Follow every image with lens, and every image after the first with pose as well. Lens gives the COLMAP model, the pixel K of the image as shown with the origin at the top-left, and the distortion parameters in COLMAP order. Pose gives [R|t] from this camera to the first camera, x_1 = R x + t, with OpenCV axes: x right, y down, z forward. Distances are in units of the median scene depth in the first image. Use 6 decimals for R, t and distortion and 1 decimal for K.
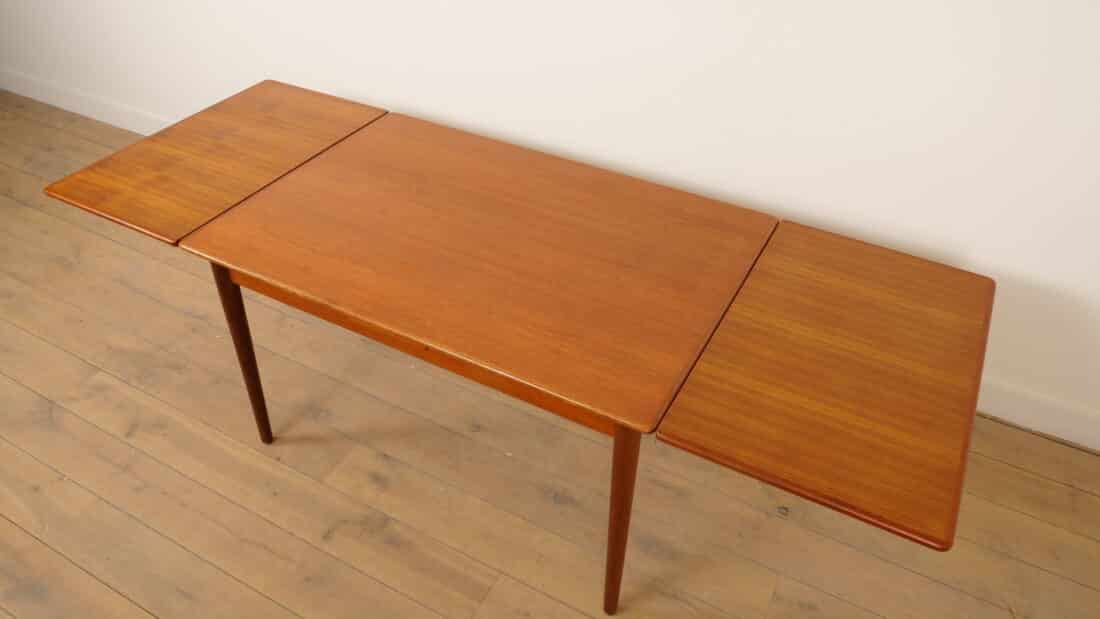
lens RADIAL K [[793.3, 0, 550.0], [0, 793.3, 309.5], [0, 0, 1]] dist [-0.038135, 0.002323]
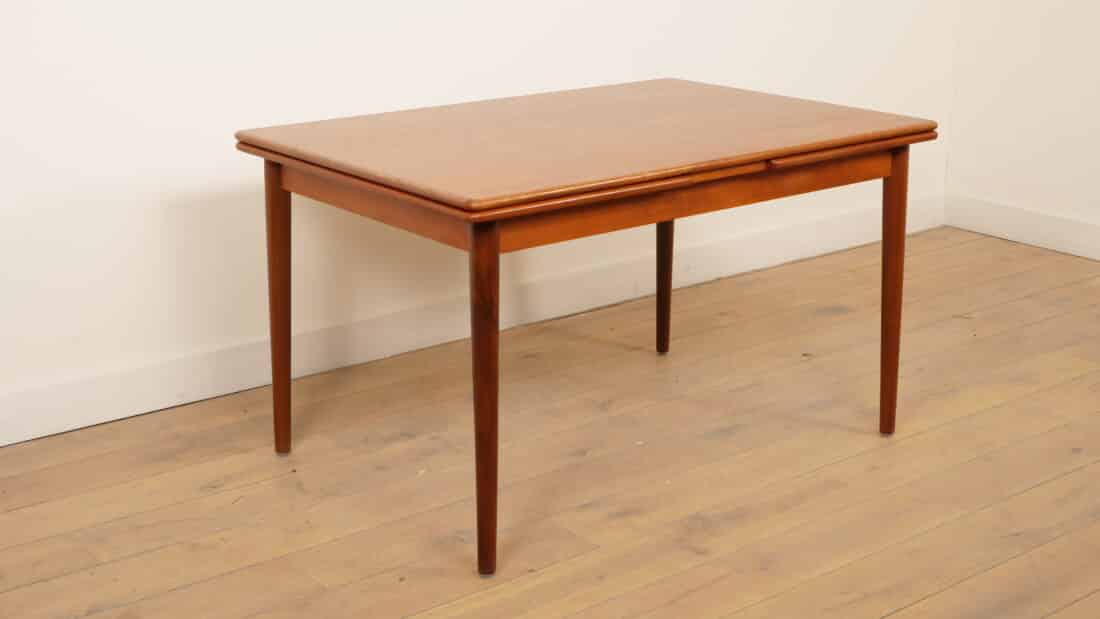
lens RADIAL K [[1539.7, 0, 550.0], [0, 1539.7, 309.5], [0, 0, 1]] dist [-0.010647, 0.002830]
pose [[0.388499, -0.278282, 0.878423, -1.430065], [0.581113, 0.813822, 0.000809, 0.027414], [-0.715105, 0.510149, 0.477883, 0.303766]]
